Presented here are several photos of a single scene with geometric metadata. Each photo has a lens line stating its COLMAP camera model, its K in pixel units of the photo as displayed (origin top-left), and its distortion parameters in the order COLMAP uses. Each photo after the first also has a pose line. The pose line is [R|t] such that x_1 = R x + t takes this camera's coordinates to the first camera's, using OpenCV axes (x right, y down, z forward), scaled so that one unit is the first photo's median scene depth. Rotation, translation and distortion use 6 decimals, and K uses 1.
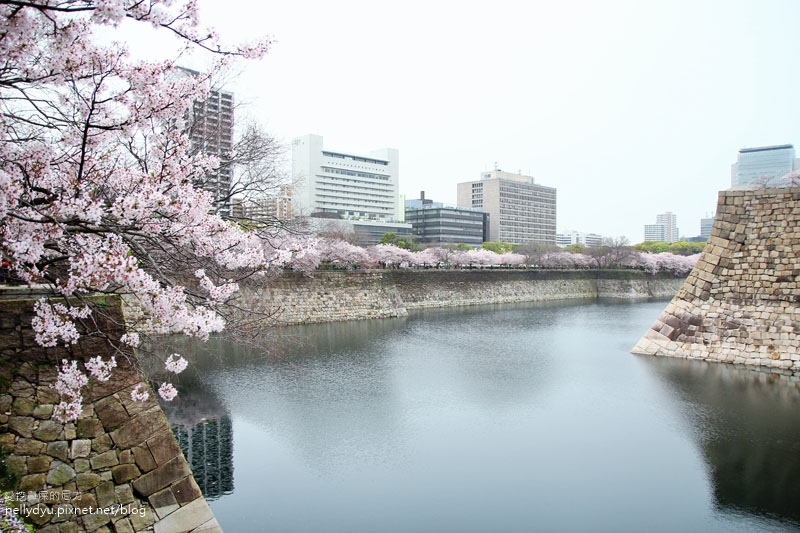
lens RADIAL K [[628.5, 0, 400.0], [0, 628.5, 266.5], [0, 0, 1]] dist [-0.089124, 0.005299]
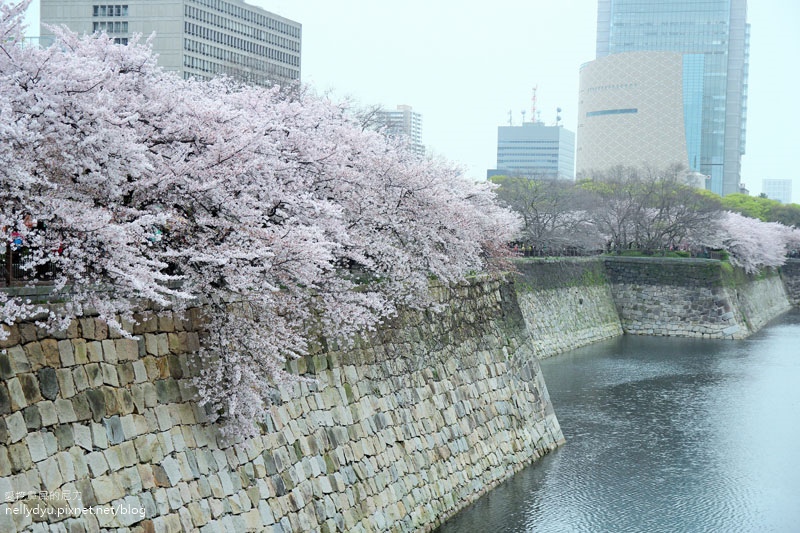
lens RADIAL K [[1566.2, 0, 400.0], [0, 1566.2, 266.5], [0, 0, 1]] dist [0.170495, 0.008081]
pose [[0.887238, 0.010926, 0.461183, -0.226520], [-0.022271, 0.999568, 0.019166, -0.004411], [-0.460775, -0.027276, 0.887098, 0.286797]]
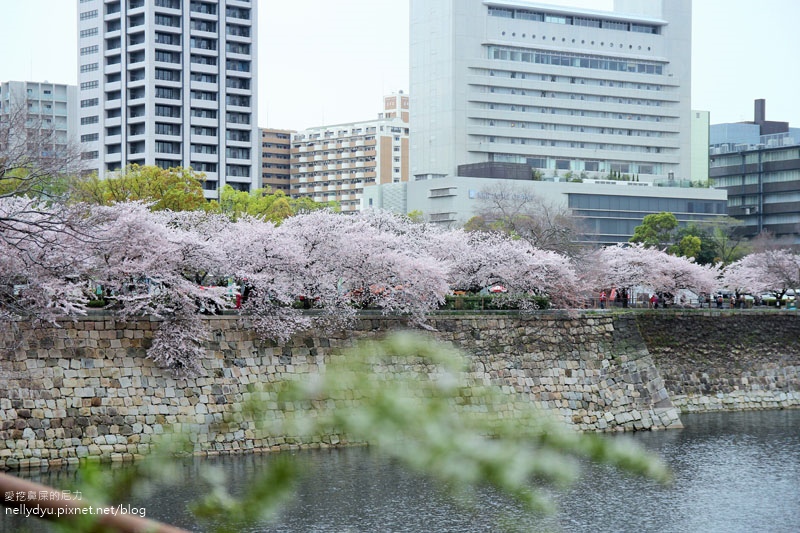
lens RADIAL K [[1673.2, 0, 400.0], [0, 1673.2, 266.5], [0, 0, 1]] dist [0.206768, 0.060724]
pose [[0.981945, -0.008086, -0.188993, 0.025259], [0.003907, 0.999740, -0.022475, 0.000789], [0.189126, 0.021330, 0.981721, -0.035853]]
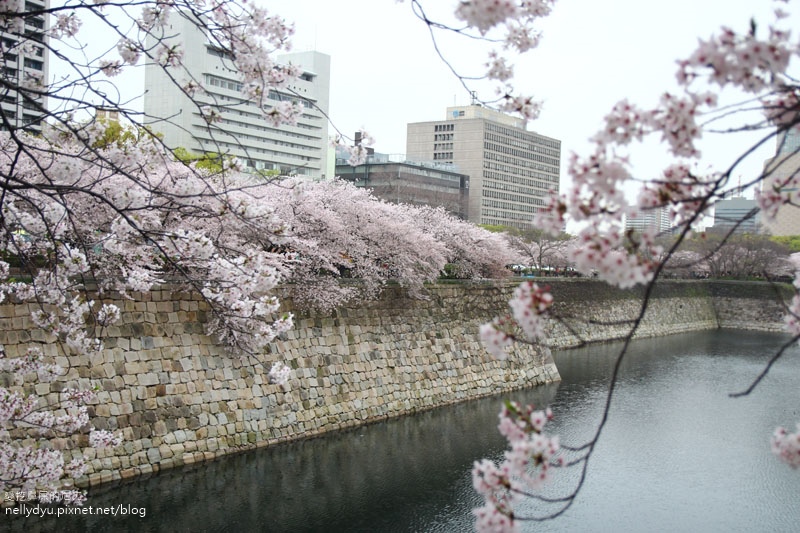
lens RADIAL K [[948.4, 0, 400.0], [0, 948.4, 266.5], [0, 0, 1]] dist [0.013808, 0.024401]
pose [[0.980203, 0.029796, 0.195739, -0.155784], [-0.031563, 0.999484, 0.005915, -0.003978], [-0.195462, -0.011976, 0.980638, 0.215072]]
